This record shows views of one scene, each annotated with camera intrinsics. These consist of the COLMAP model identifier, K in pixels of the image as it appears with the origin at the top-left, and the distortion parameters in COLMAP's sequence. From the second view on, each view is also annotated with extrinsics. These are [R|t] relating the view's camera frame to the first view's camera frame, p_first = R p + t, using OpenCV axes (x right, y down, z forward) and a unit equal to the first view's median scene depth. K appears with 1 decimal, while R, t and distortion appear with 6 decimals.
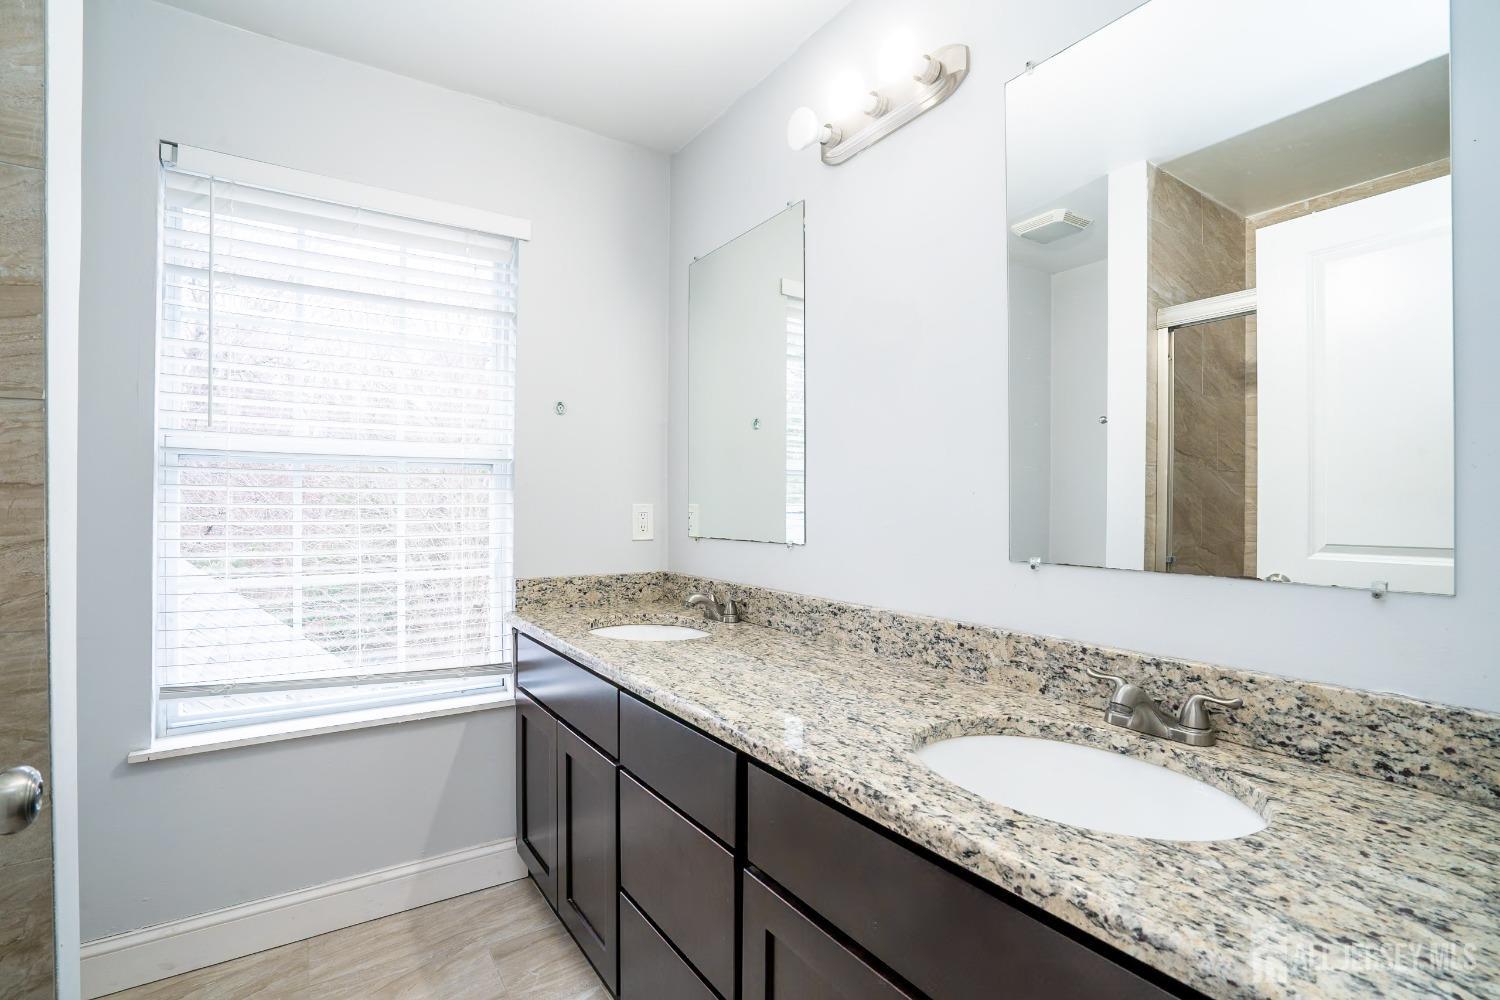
lens RADIAL K [[694.8, 0, 741.9], [0, 694.8, 499.3], [0, 0, 1]] dist [-0.058909, 0.022533]
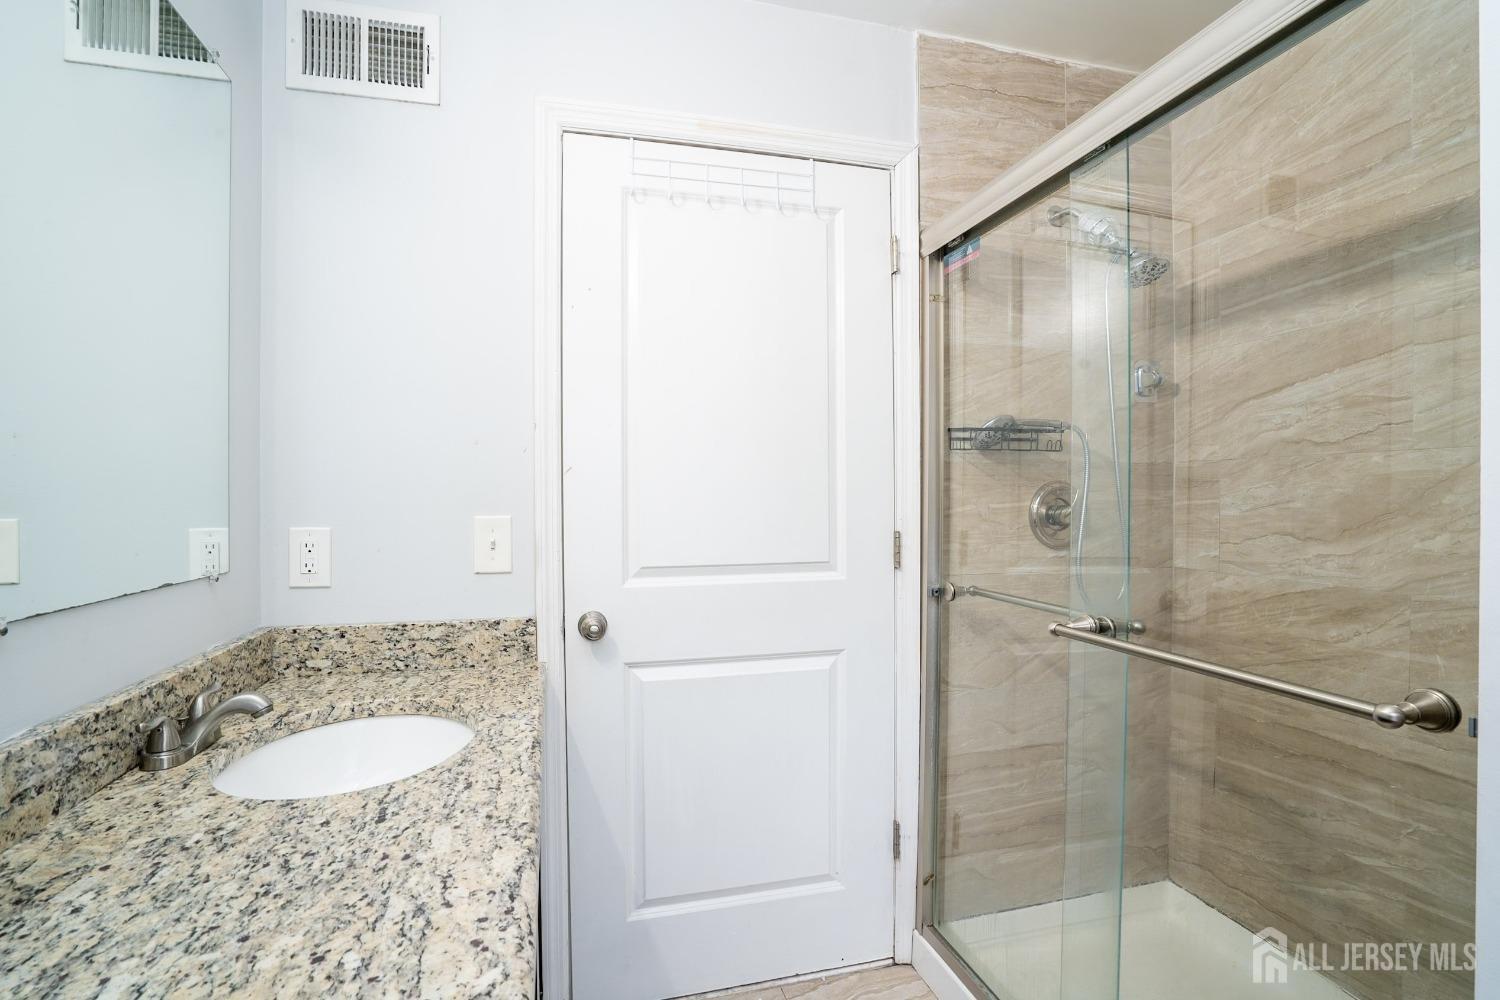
lens RADIAL K [[694.8, 0, 741.9], [0, 694.8, 499.3], [0, 0, 1]] dist [-0.058909, 0.022533]
pose [[-0.946890, -0.000762, 0.321557, -0.425895], [-0.000103, 0.999998, 0.002068, -0.021030], [-0.321558, 0.001925, -0.946888, 1.535897]]
